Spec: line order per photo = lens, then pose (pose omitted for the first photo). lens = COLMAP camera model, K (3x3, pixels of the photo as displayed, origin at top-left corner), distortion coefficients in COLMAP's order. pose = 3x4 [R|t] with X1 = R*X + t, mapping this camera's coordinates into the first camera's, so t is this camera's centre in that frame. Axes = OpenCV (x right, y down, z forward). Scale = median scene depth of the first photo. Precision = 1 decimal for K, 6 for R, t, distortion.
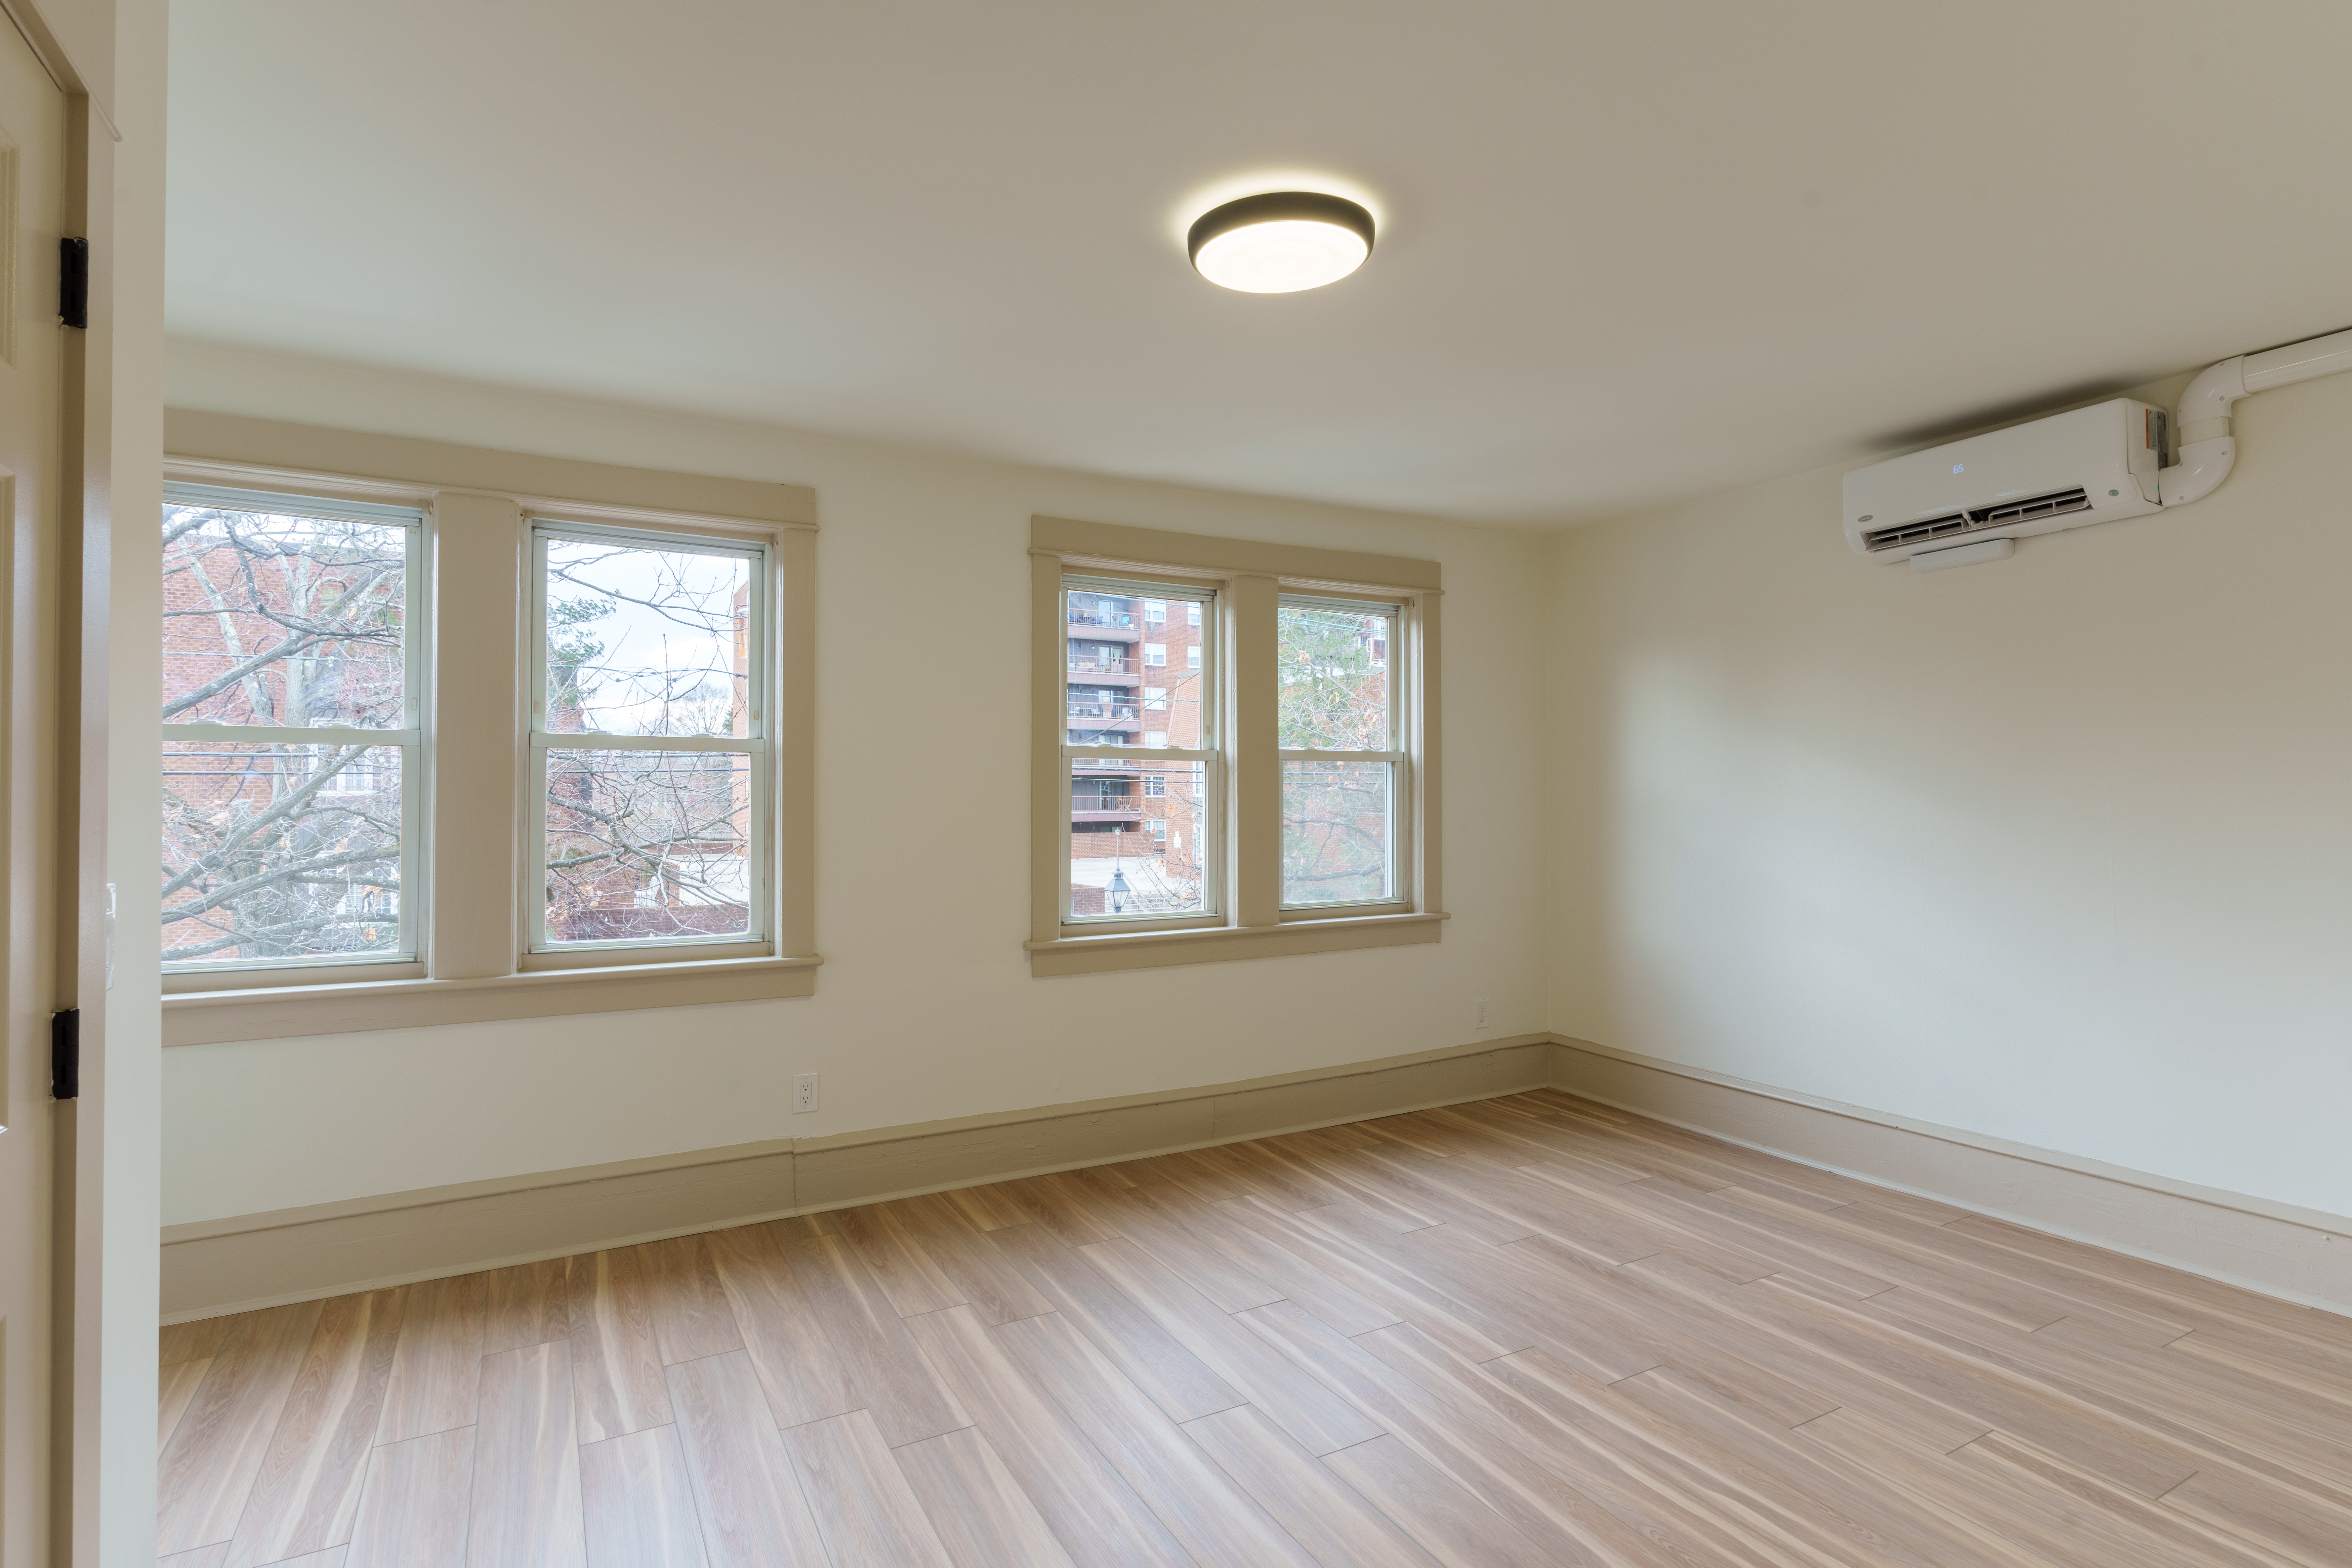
lens RADIAL K [[1121.5, 0, 1179.3], [0, 1121.5, 803.2], [0, 0, 1]] dist [-0.000681, -0.000086]
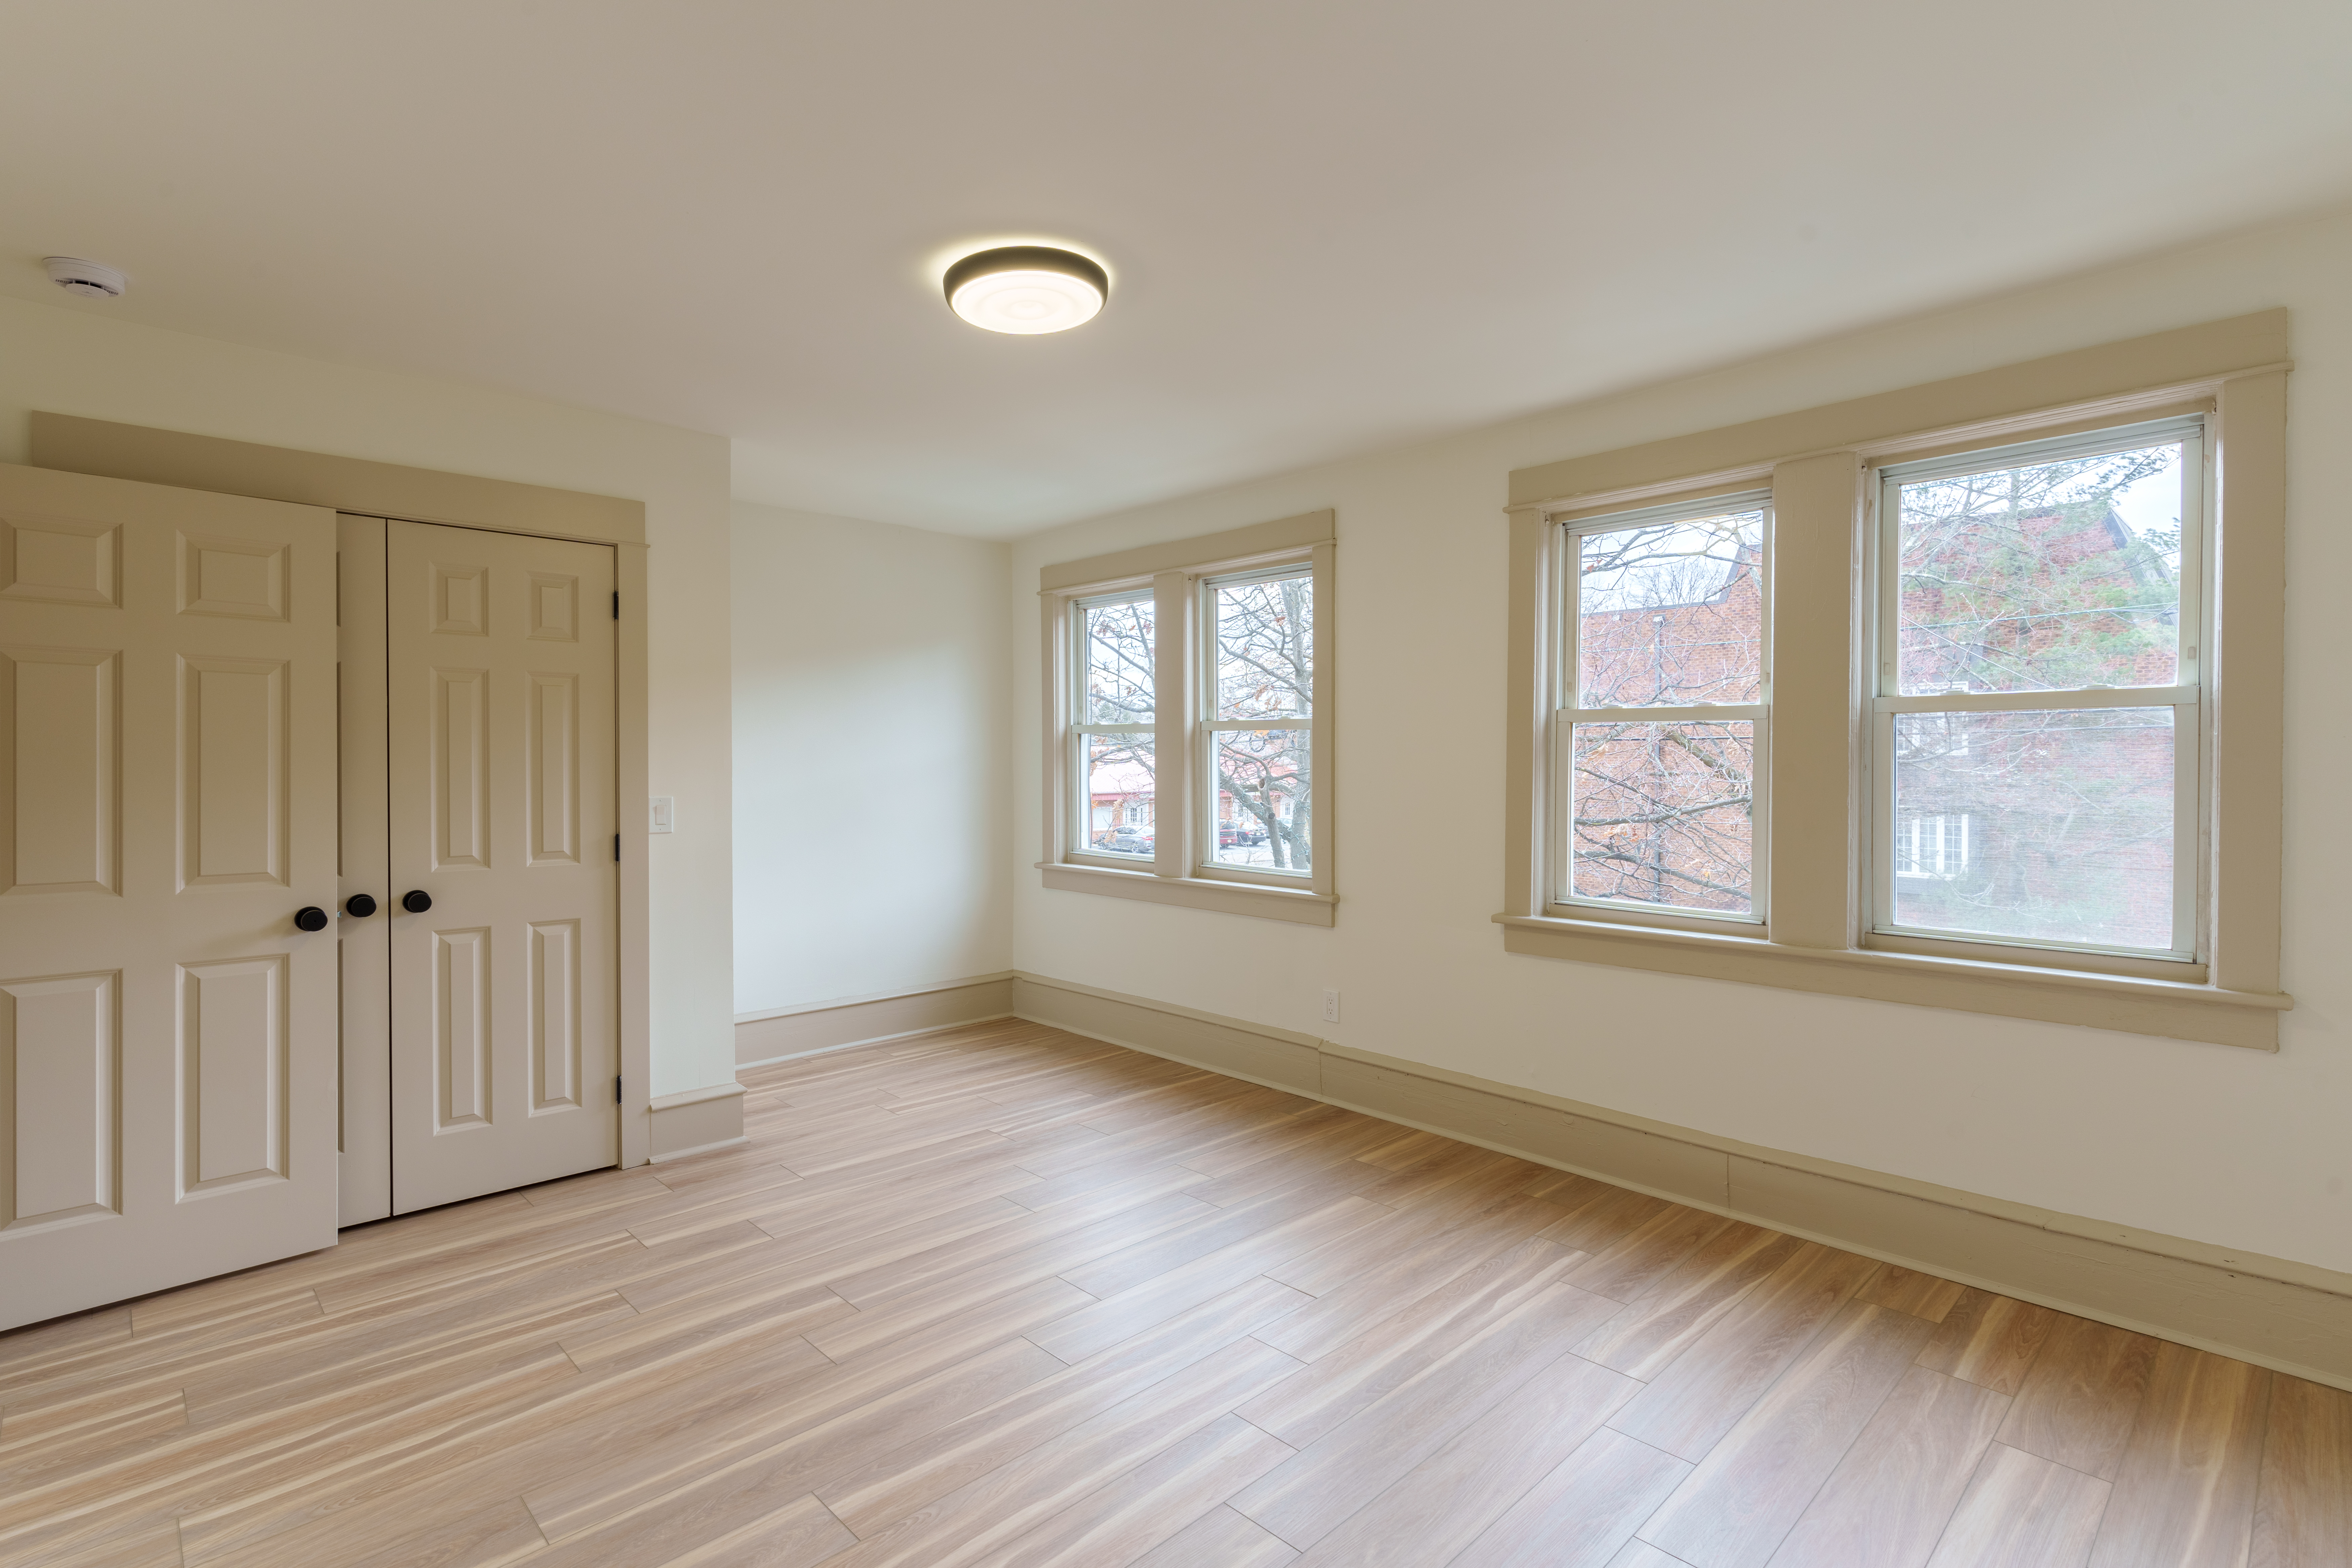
lens RADIAL K [[1109.1, 0, 1176.0], [0, 1109.1, 784.0], [0, 0, 1]] dist [0.000588, -0.000624]
pose [[0.270204, 0.029478, -0.962352, 0.732851], [0.004977, 0.999475, 0.032013, -0.022280], [0.962790, -0.013440, 0.269915, 0.479449]]
